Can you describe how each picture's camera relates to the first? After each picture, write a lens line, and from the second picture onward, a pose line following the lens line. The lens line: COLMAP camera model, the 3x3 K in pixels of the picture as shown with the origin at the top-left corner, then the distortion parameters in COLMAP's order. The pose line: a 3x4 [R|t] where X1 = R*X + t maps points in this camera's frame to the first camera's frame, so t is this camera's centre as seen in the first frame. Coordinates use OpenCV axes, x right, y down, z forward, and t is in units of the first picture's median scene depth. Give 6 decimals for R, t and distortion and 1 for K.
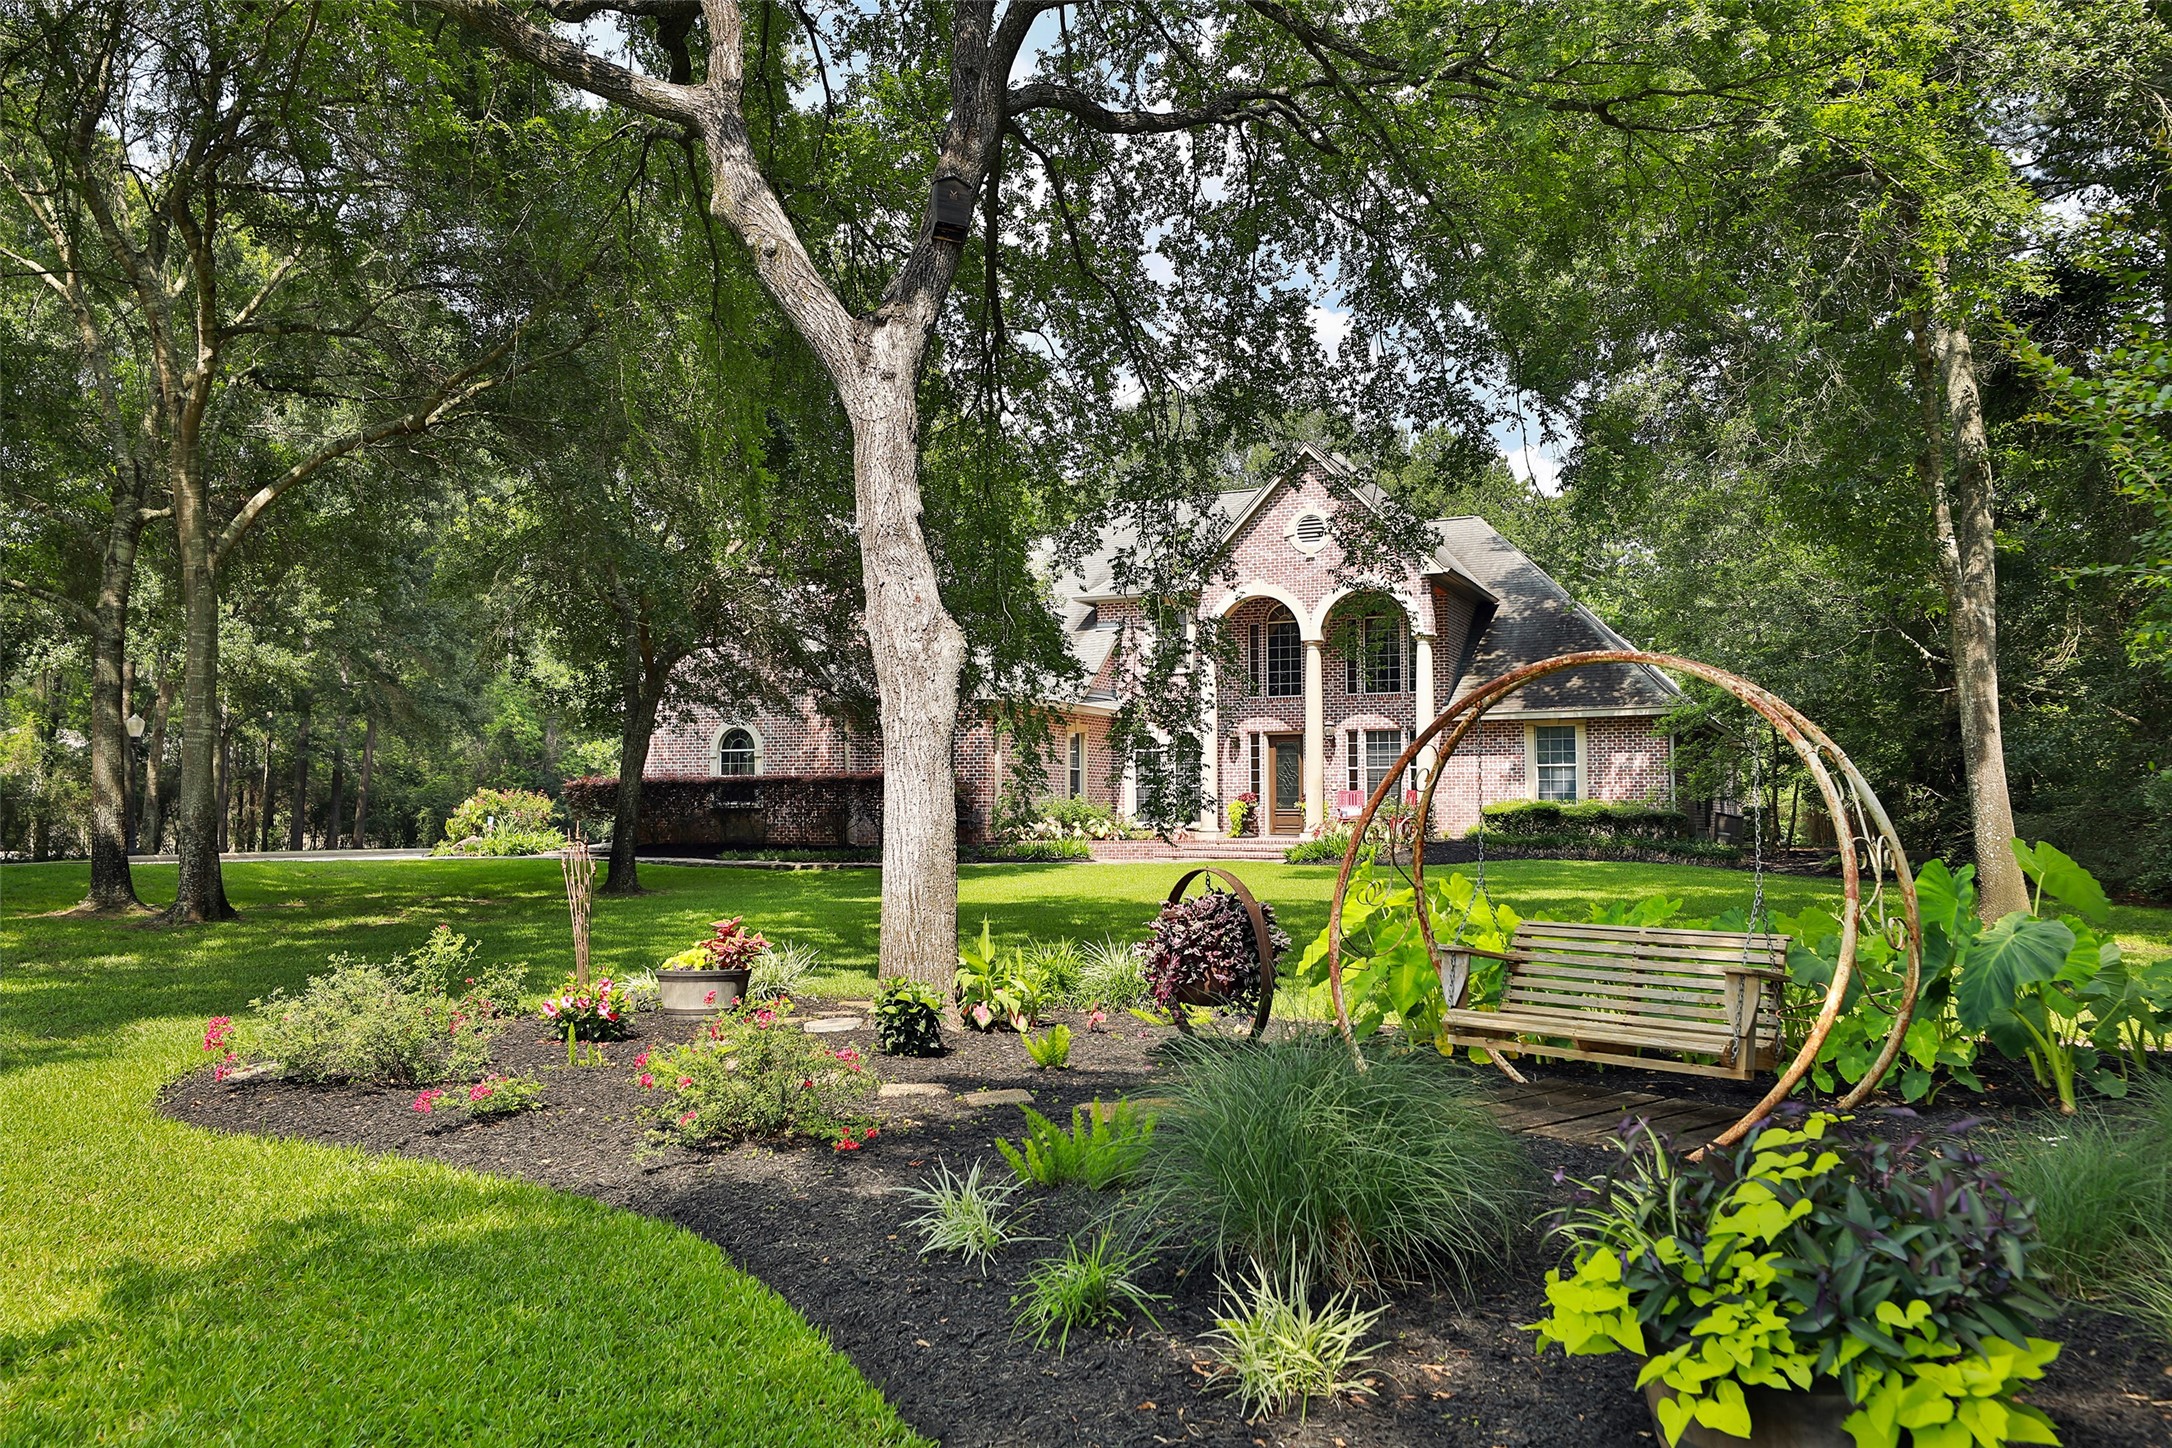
lens RADIAL K [[1618.2, 0, 1088.0], [0, 1618.2, 729.3], [0, 0, 1]] dist [-0.003000, -0.000152]
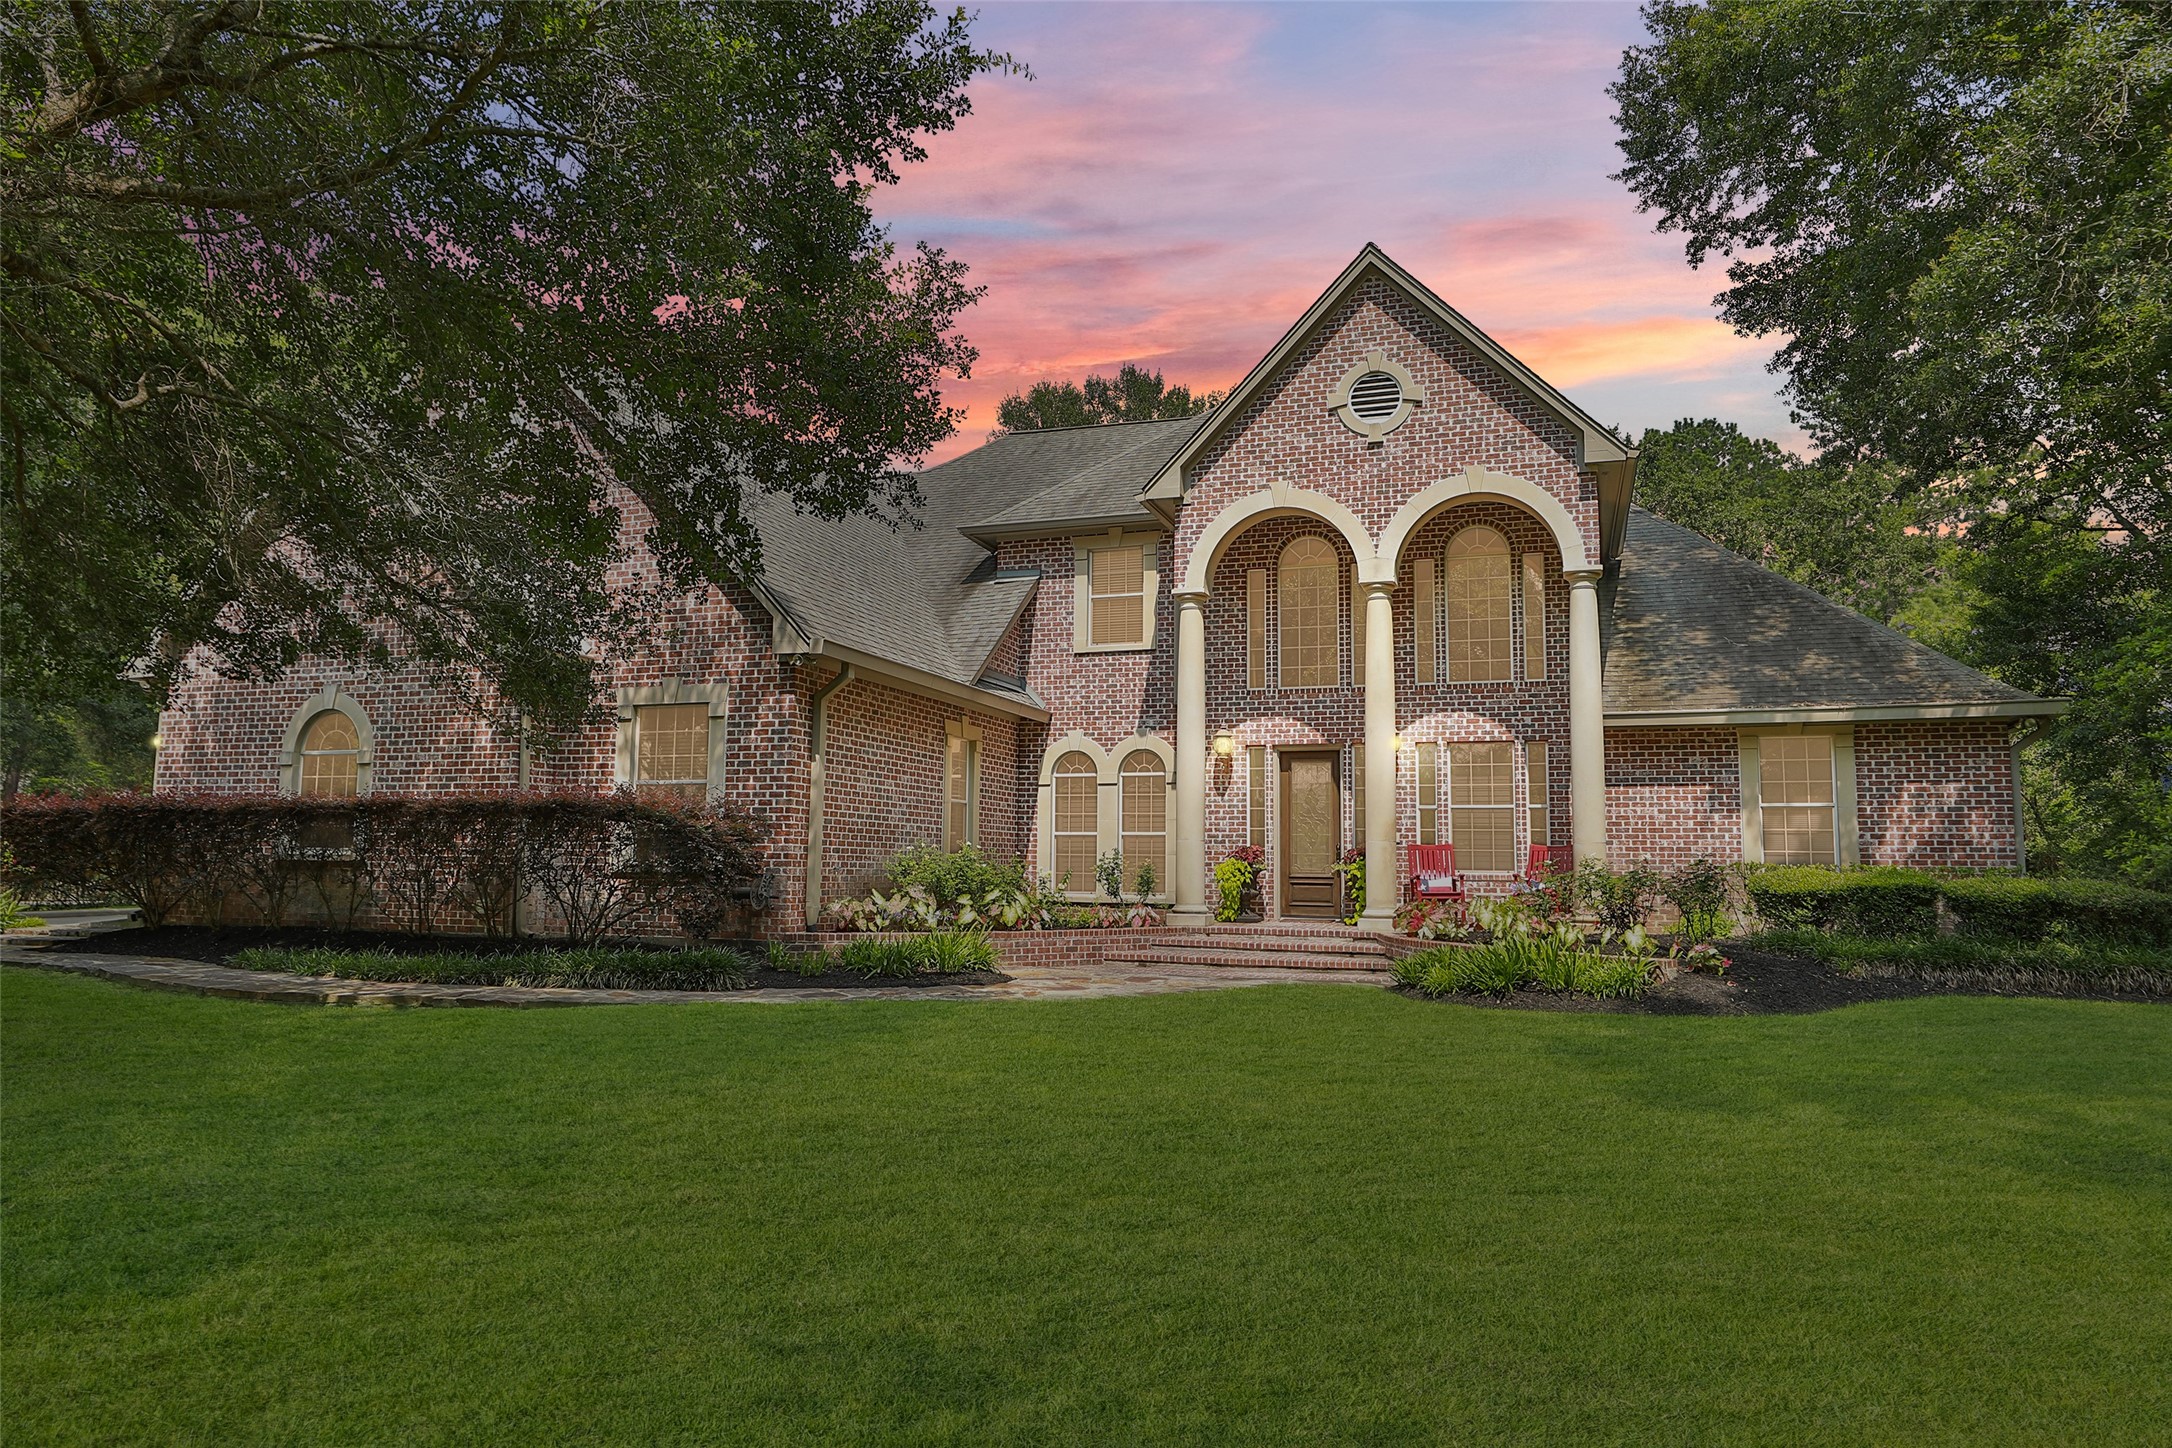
lens RADIAL K [[1369.1, 0, 1085.9], [0, 1369.1, 720.4], [0, 0, 1]] dist [-0.015396, 0.000466]
pose [[0.994528, 0.023778, 0.101726, -0.014139], [-0.018269, 0.998333, -0.054749, 0.022956], [-0.102858, 0.052591, 0.993305, 0.528909]]
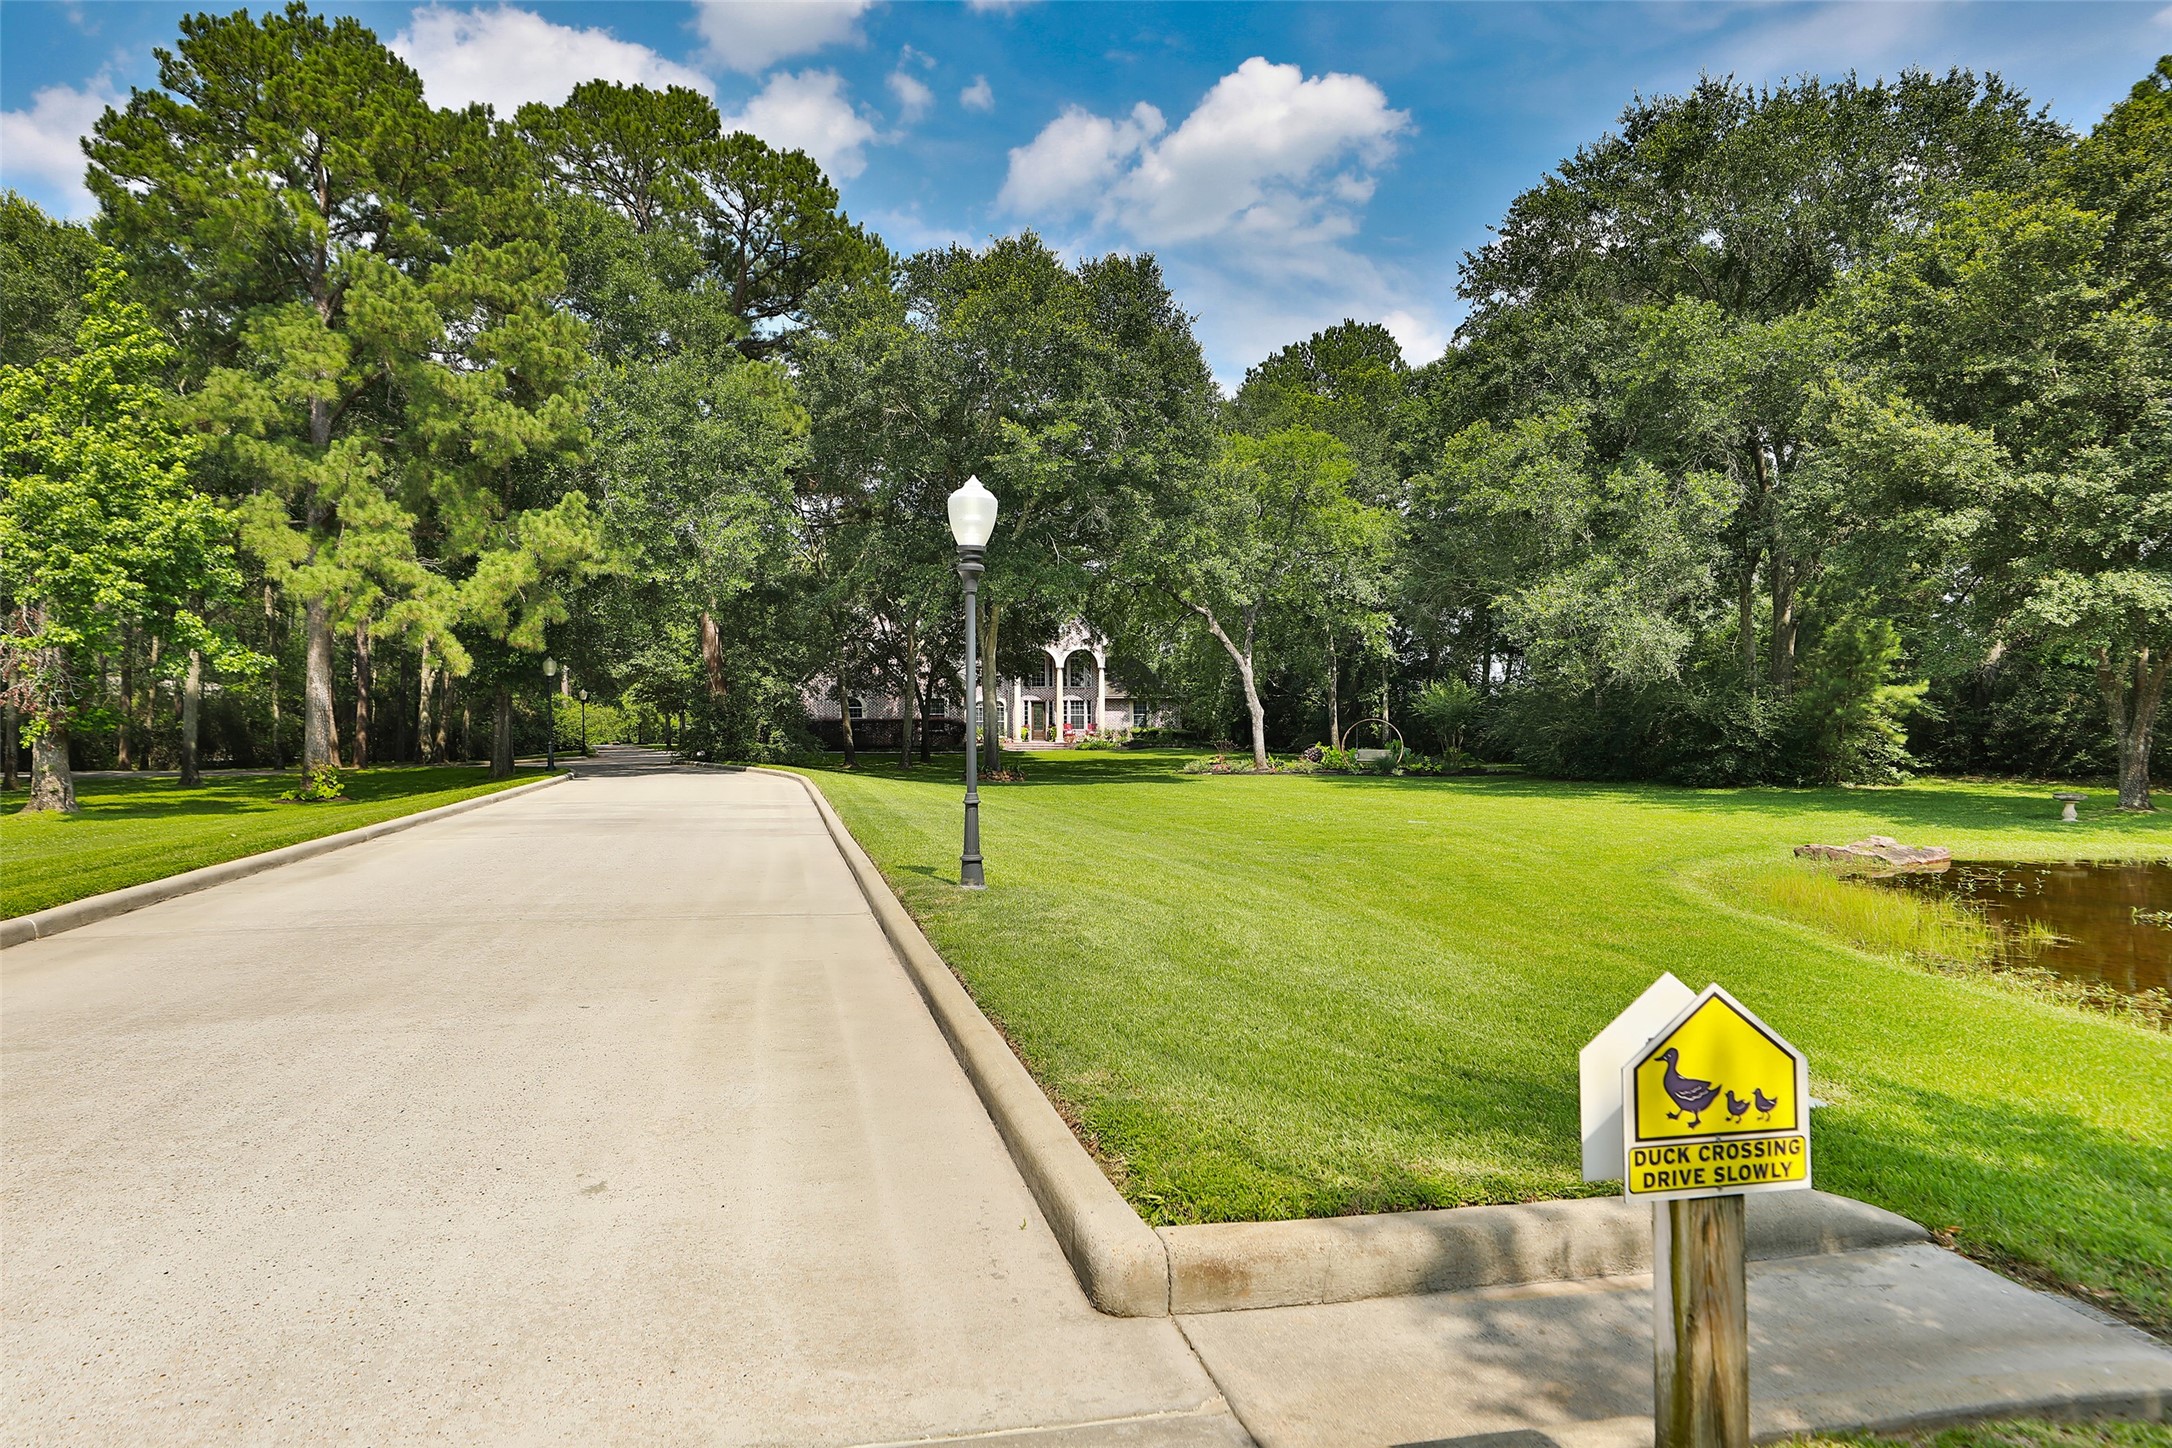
lens RADIAL K [[1220.6, 0, 1089.9], [0, 1220.6, 716.1], [0, 0, 1]] dist [0.001471, 0.000270]
pose [[0.867904, 0.004100, 0.496715, -0.813081], [-0.025843, 0.998984, 0.036908, -0.050078], [-0.496059, -0.044870, 0.867129, -0.761599]]
